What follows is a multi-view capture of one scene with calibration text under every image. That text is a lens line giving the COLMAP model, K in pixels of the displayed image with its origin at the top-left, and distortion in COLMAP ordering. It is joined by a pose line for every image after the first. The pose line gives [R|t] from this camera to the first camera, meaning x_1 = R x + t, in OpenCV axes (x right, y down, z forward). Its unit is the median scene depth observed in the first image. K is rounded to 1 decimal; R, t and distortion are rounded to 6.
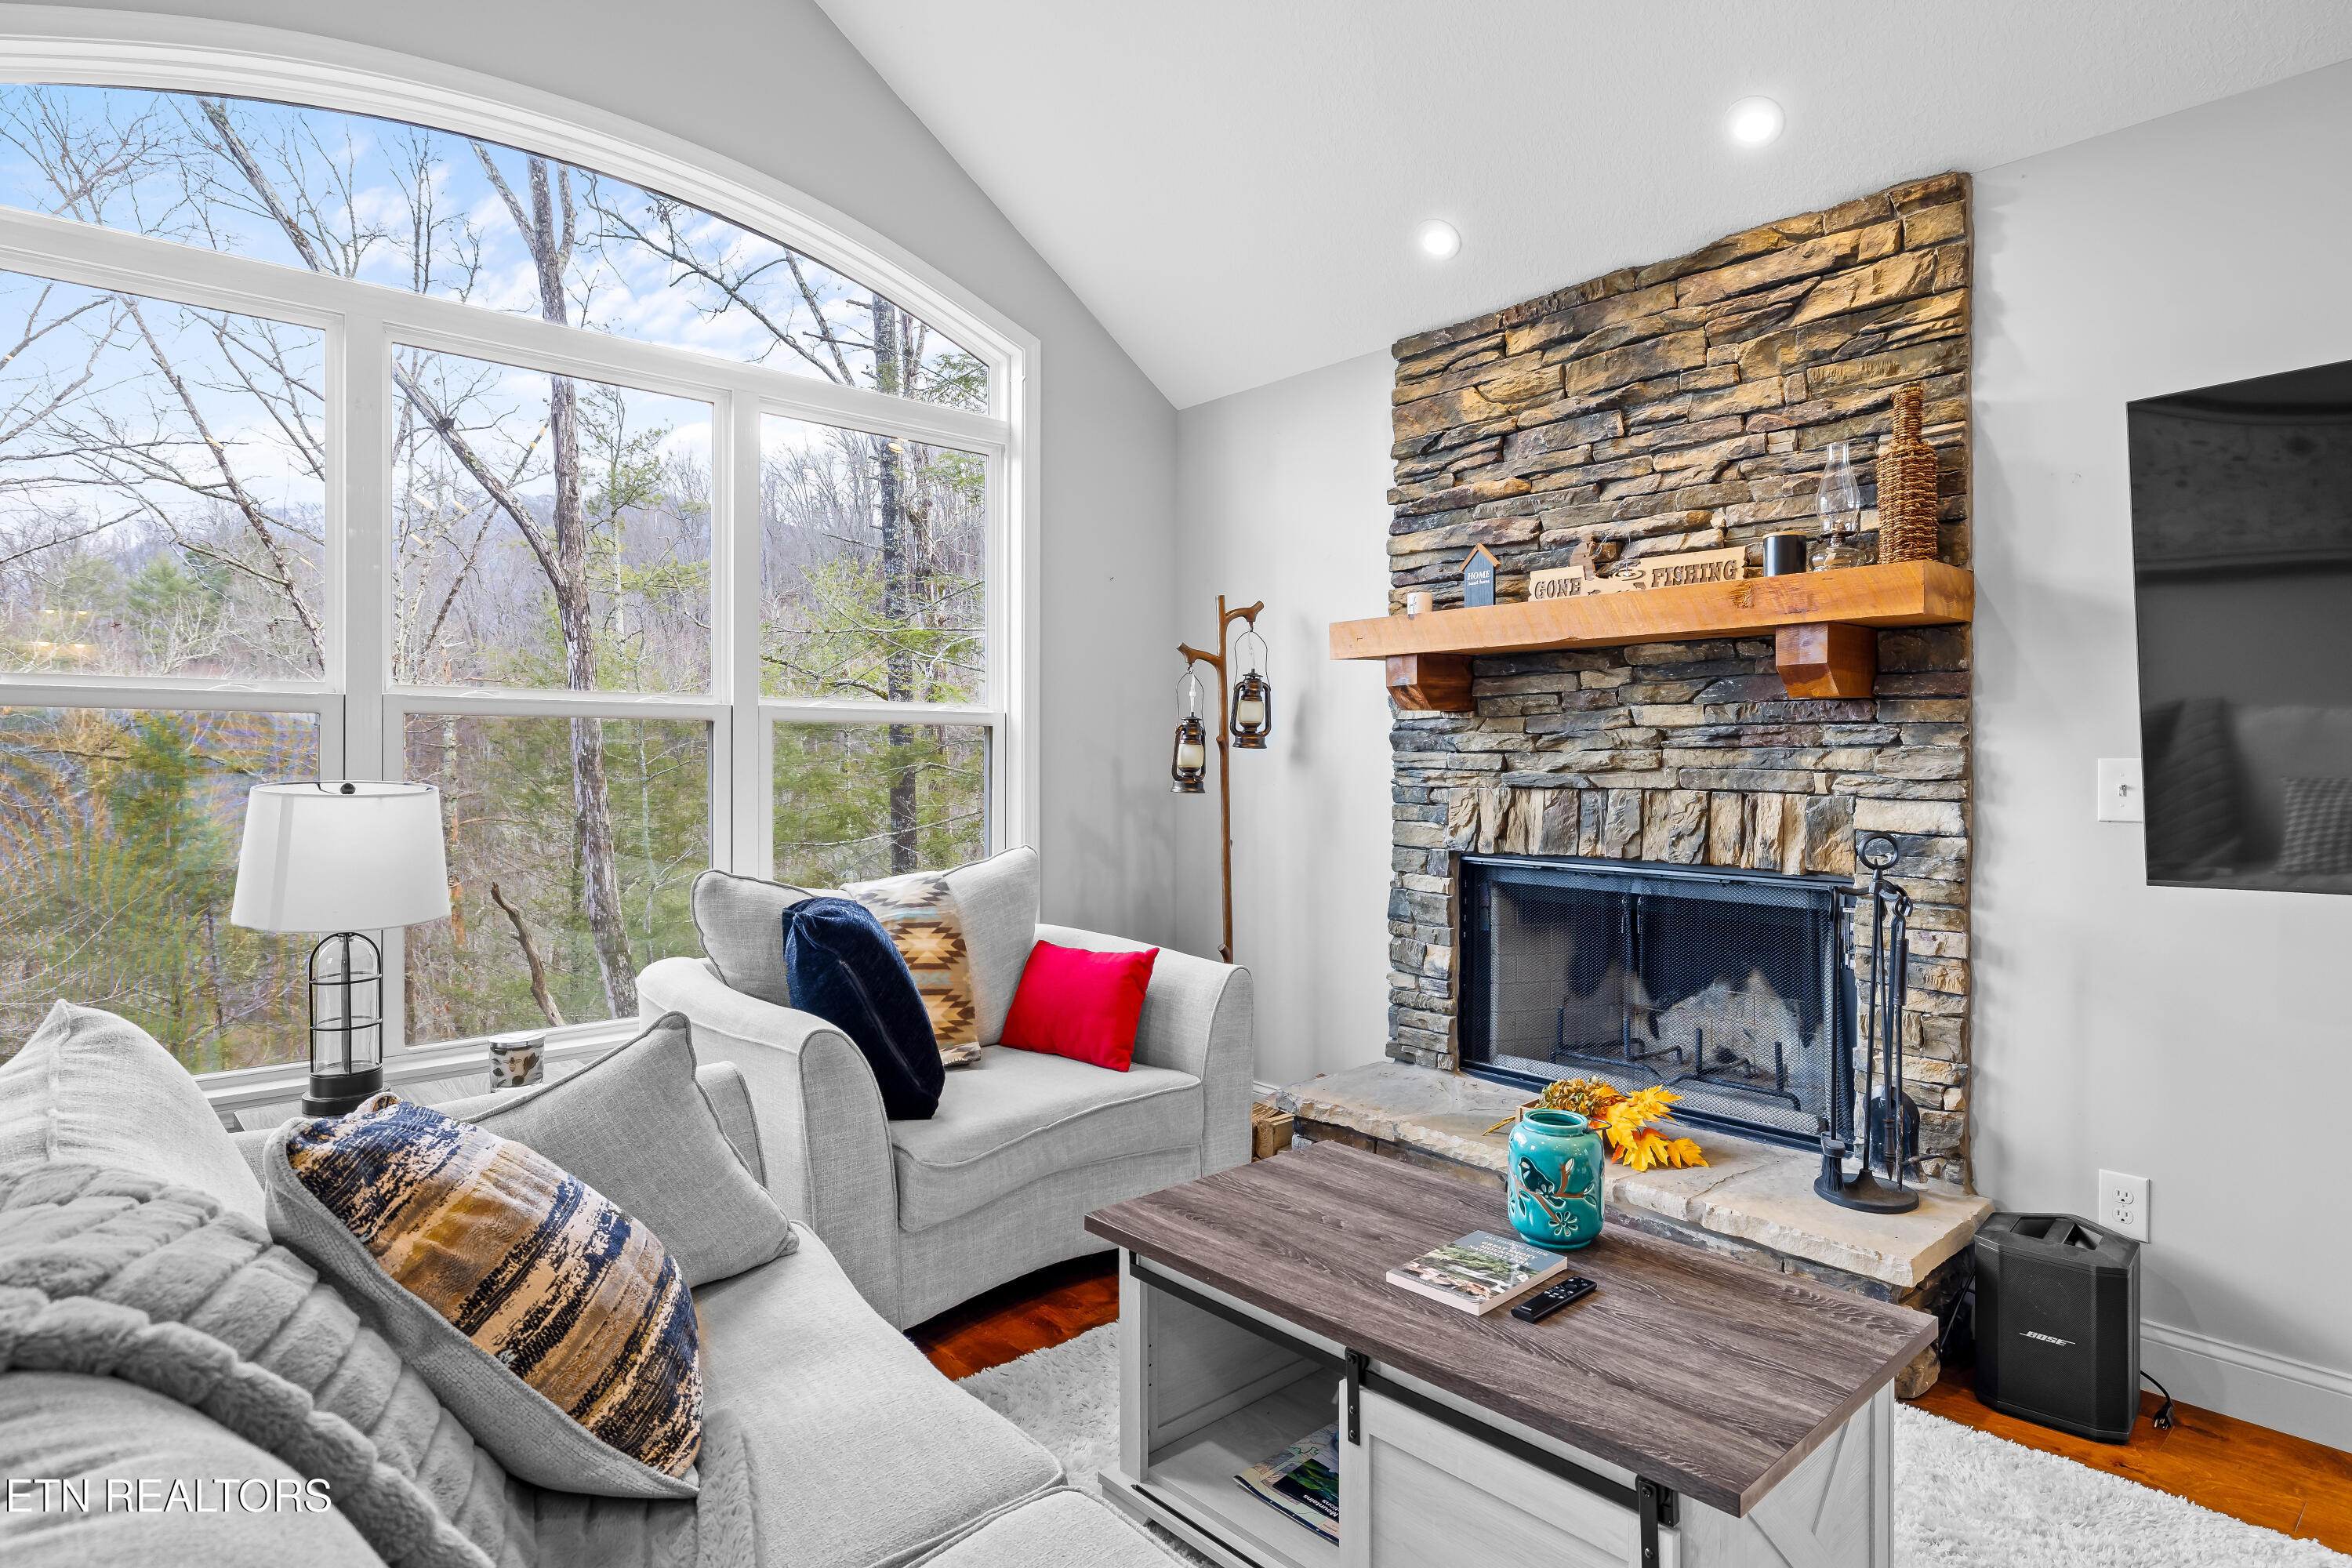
lens RADIAL K [[1268.1, 0, 1172.1], [0, 1268.1, 764.2], [0, 0, 1]] dist [-0.004389, 0.001374]
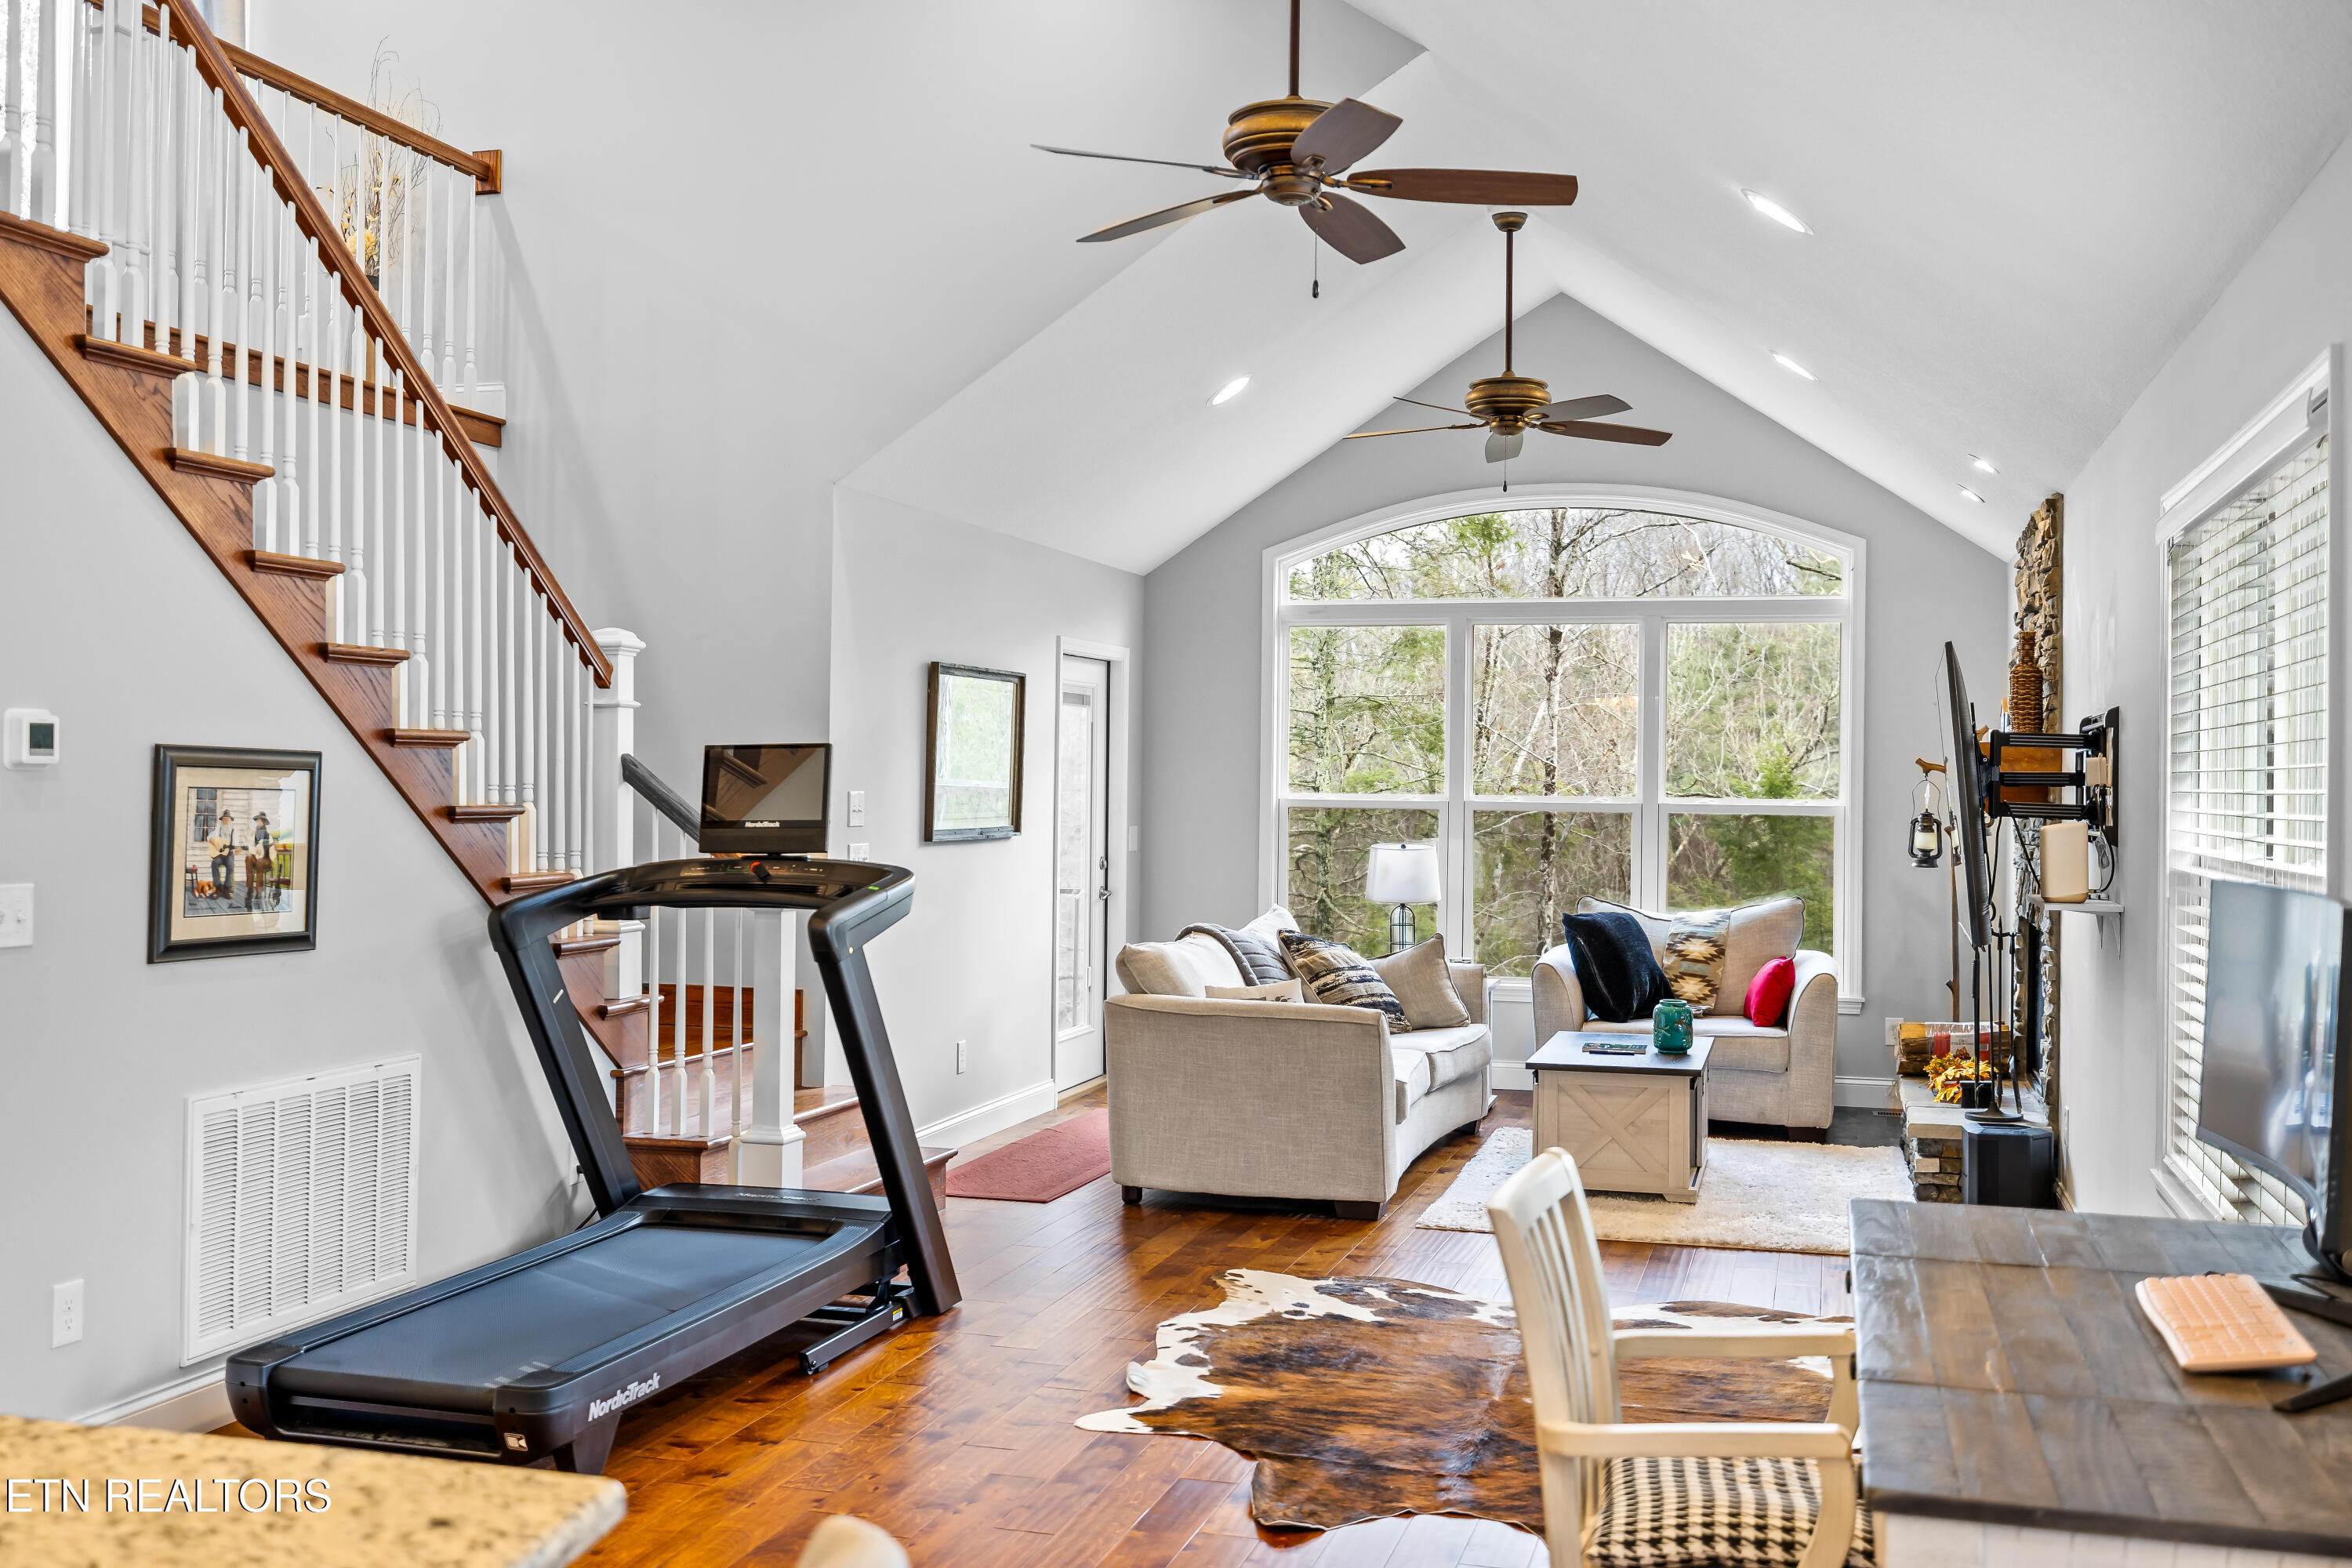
lens RADIAL K [[2297.3, 0, 1166.6], [0, 2297.3, 771.6], [0, 0, 1]] dist [0.015374, 0.000000]
pose [[0.526140, 0.001400, -0.850397, 2.186753], [-0.014347, 0.999871, -0.007231, -0.065849], [0.850277, 0.016005, 0.526092, -1.307920]]
